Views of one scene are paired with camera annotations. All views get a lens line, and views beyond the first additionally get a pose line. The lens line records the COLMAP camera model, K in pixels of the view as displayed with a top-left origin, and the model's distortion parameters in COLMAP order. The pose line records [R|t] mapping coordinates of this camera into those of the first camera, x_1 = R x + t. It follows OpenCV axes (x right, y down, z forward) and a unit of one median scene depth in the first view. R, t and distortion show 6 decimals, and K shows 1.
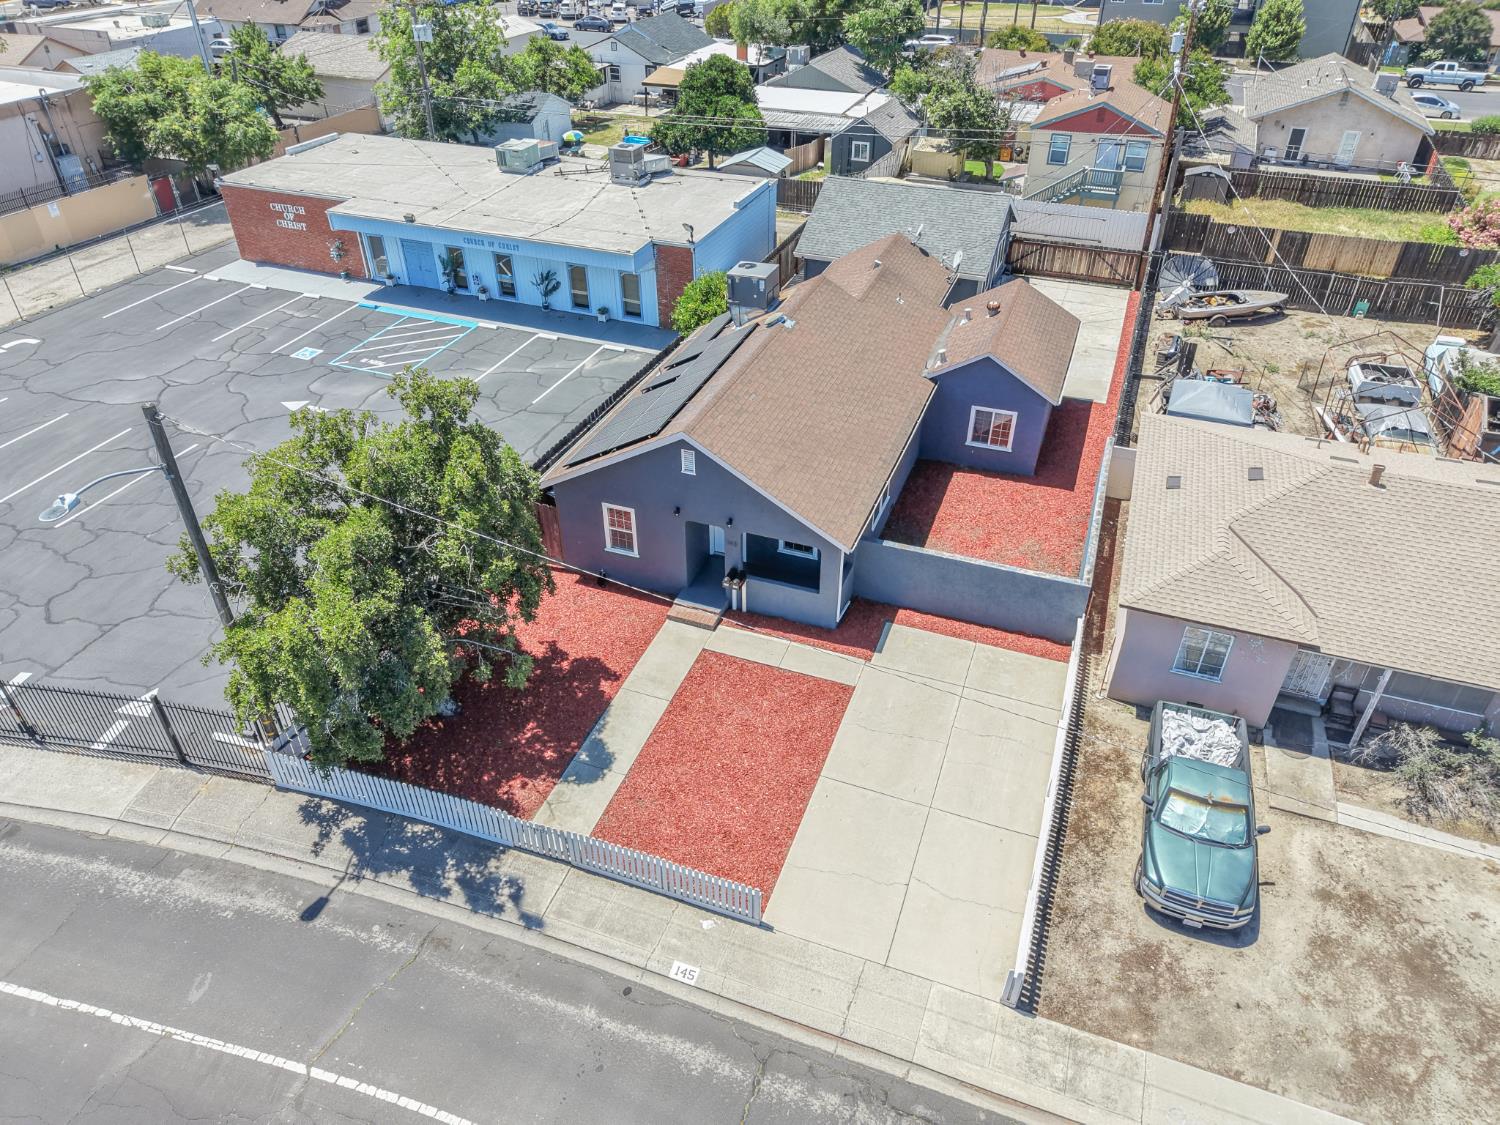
lens RADIAL K [[999.9, 0, 750.0], [0, 999.9, 562.5], [0, 0, 1]] dist [0.009369, -0.004205]
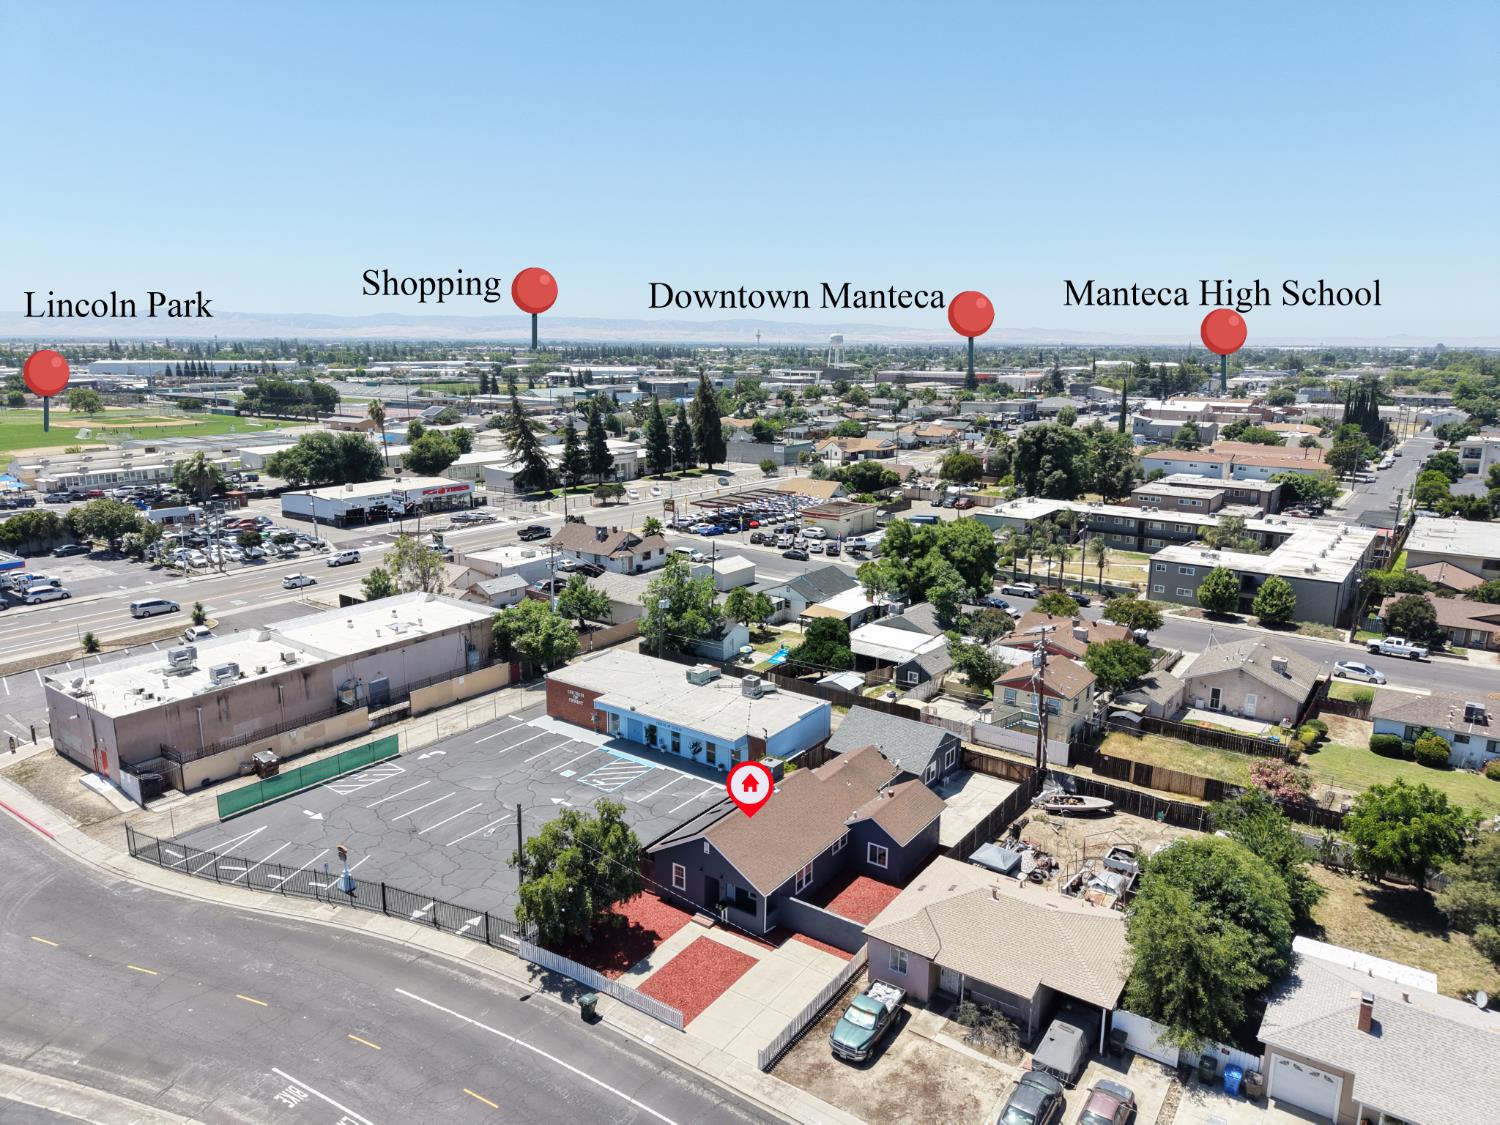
lens RADIAL K [[989.7, 0, 750.0], [0, 989.7, 562.5], [0, 0, 1]] dist [0.102409, -0.200422]
pose [[0.968998, 0.059791, -0.239725, 0.576550], [-0.150093, 0.913169, -0.378939, 0.166712], [0.196252, 0.403172, 0.893833, -1.401524]]
